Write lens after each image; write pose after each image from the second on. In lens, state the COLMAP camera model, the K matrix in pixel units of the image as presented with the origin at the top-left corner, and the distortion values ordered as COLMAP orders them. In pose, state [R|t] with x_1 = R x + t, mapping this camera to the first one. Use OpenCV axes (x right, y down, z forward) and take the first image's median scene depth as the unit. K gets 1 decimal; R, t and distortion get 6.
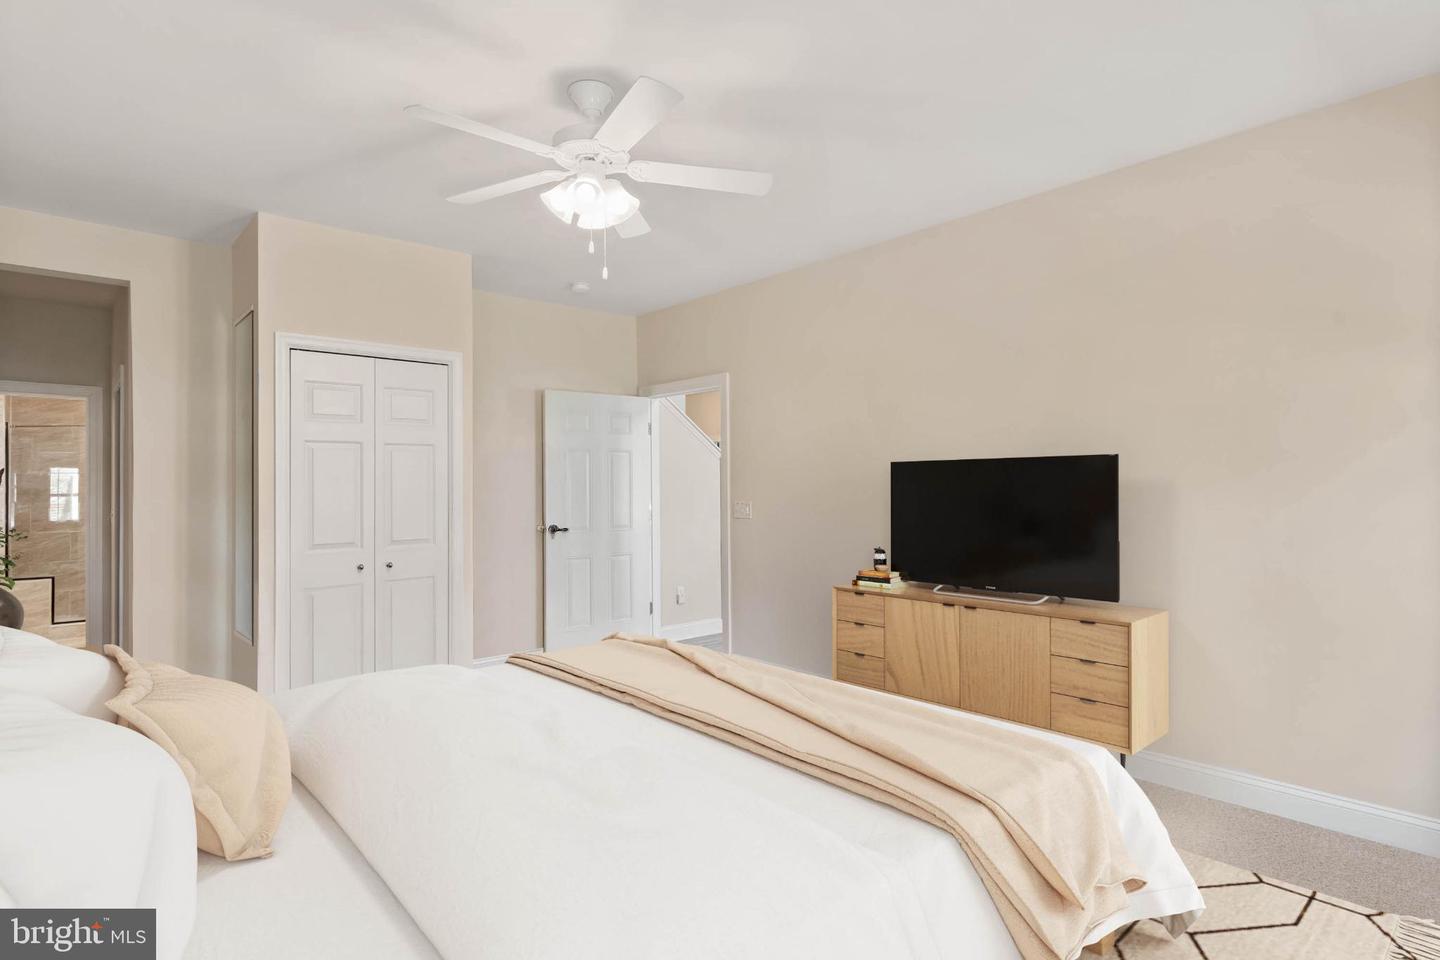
lens RADIAL K [[763.8, 0, 718.8], [0, 763.8, 481.4], [0, 0, 1]] dist [0.000969, 0.000482]
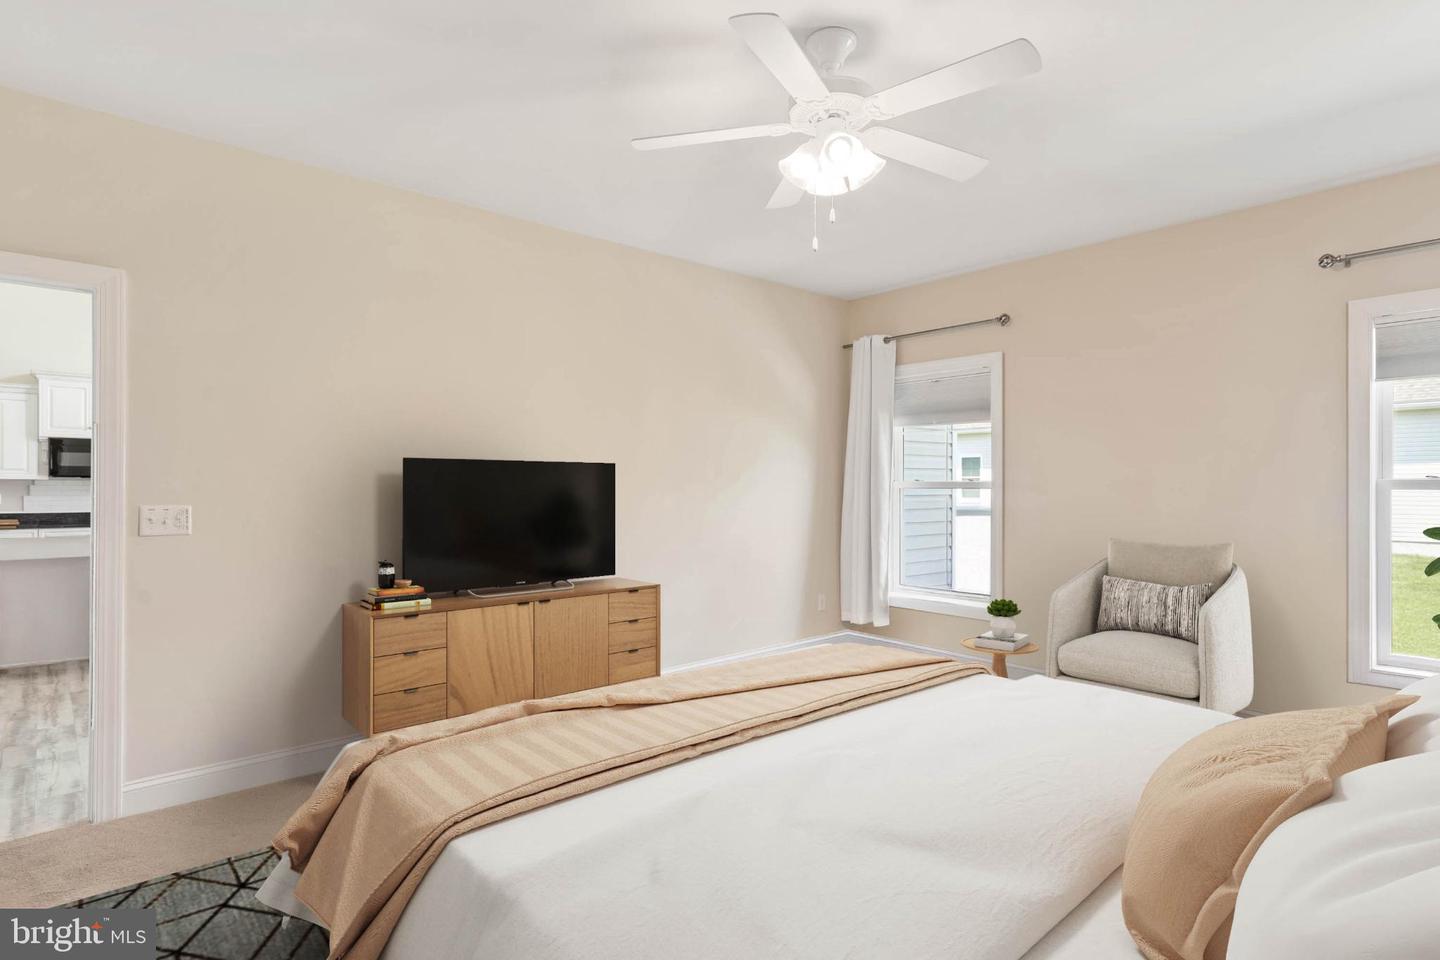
lens RADIAL K [[763.8, 0, 717.2], [0, 763.8, 486.3], [0, 0, 1]] dist [0.000969, 0.000482]
pose [[-0.016206, -0.002827, 0.999865, -0.710366], [-0.016044, 0.999868, 0.002567, -0.000764], [-0.999740, -0.016000, -0.016249, 0.755089]]
